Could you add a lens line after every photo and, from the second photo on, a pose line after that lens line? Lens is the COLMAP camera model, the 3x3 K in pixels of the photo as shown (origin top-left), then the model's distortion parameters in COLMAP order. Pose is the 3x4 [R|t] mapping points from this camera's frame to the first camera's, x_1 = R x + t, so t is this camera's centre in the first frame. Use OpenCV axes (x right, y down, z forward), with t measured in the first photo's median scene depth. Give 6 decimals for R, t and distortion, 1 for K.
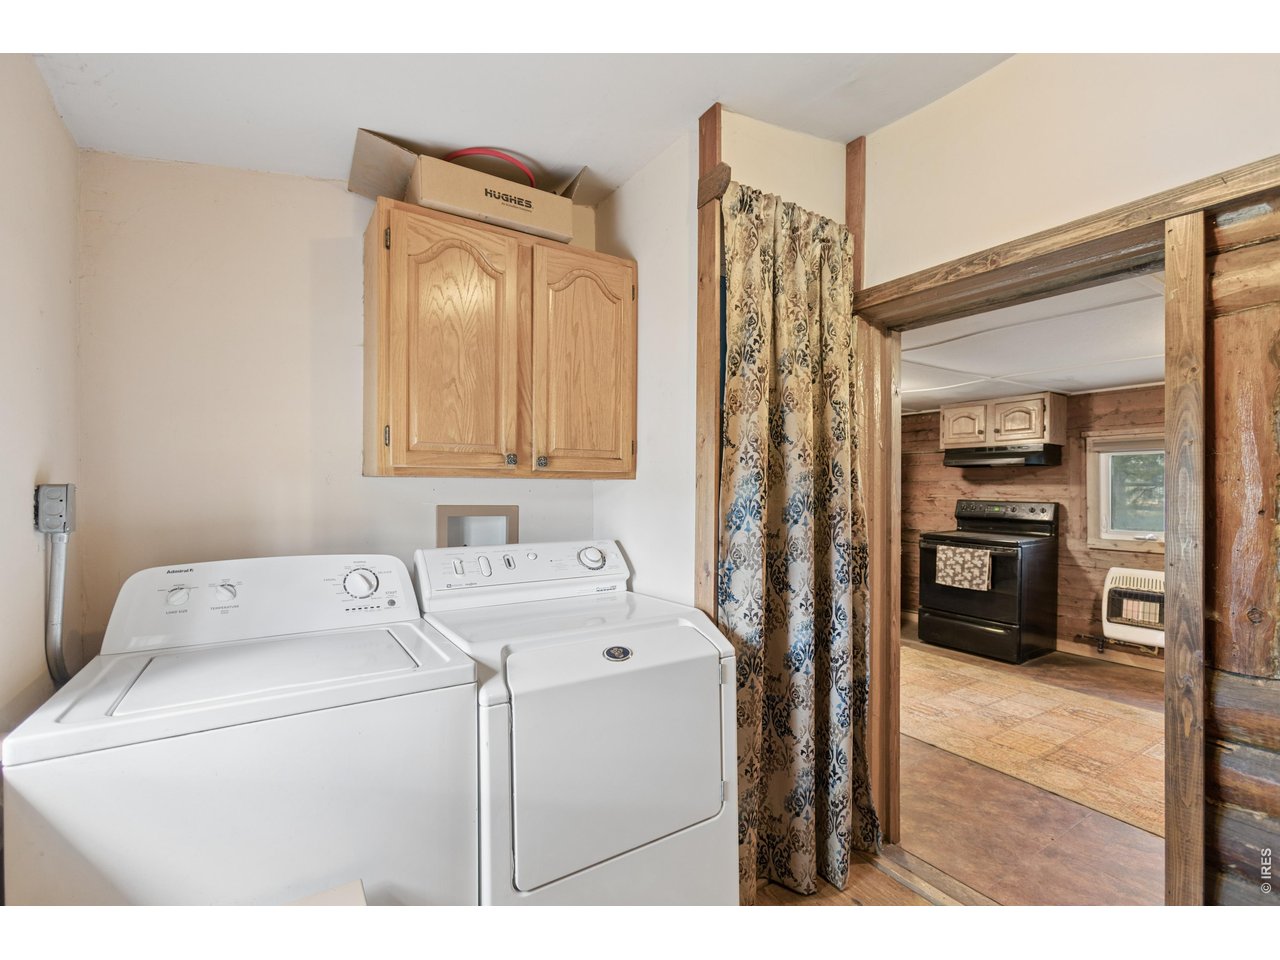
lens RADIAL K [[591.6, 0, 641.2], [0, 591.6, 484.2], [0, 0, 1]] dist [-0.003997, 0.001077]
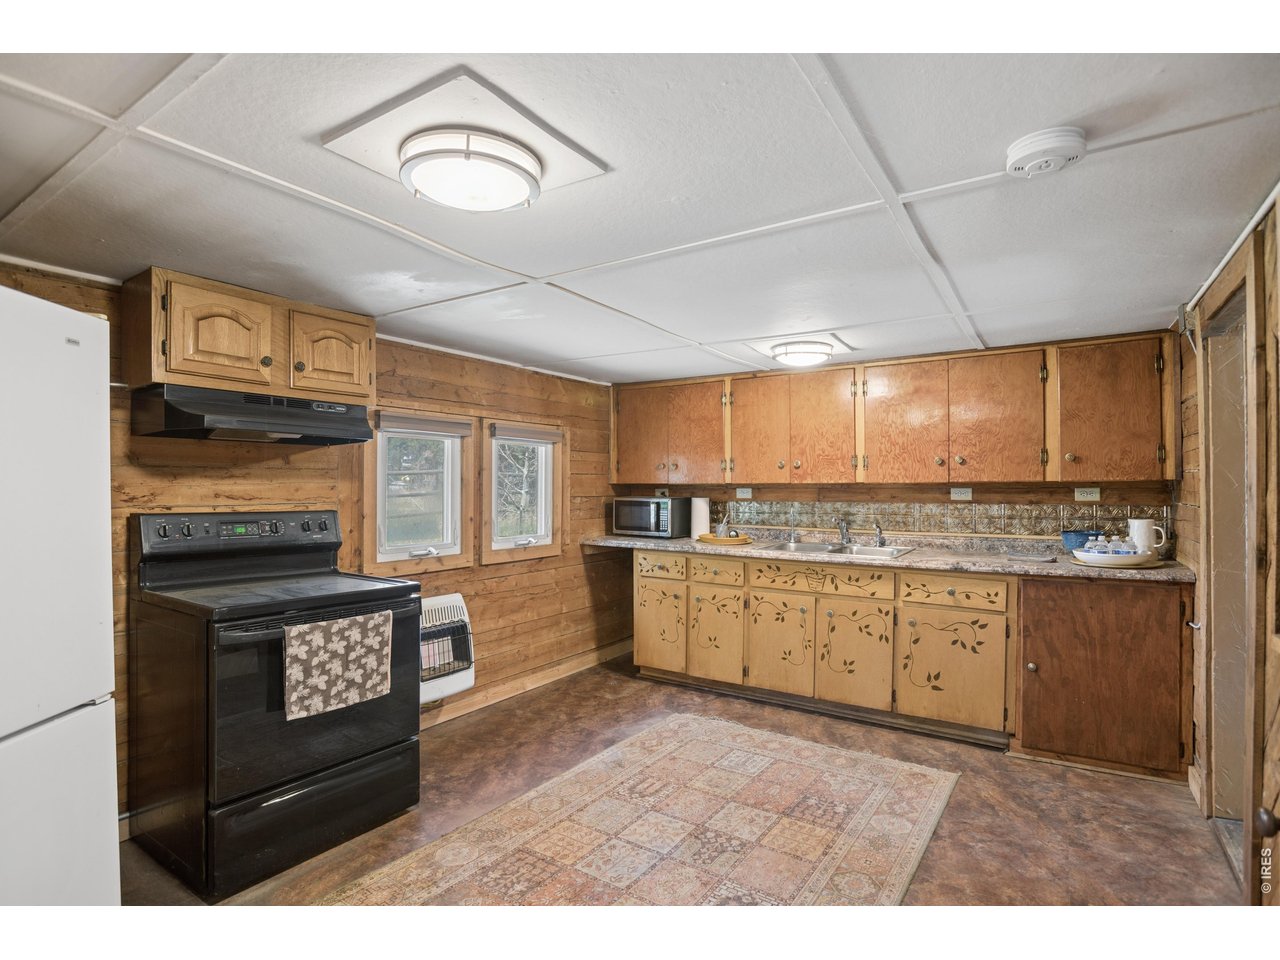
lens RADIAL K [[654.9, 0, 640.0], [0, 654.9, 492.1], [0, 0, 1]] dist [-0.034564, -0.000109]
pose [[-0.408522, -0.009124, 0.912703, 0.003295], [-0.007466, 0.999950, 0.006655, 0.007099], [-0.912718, -0.004096, -0.408569, 1.016155]]
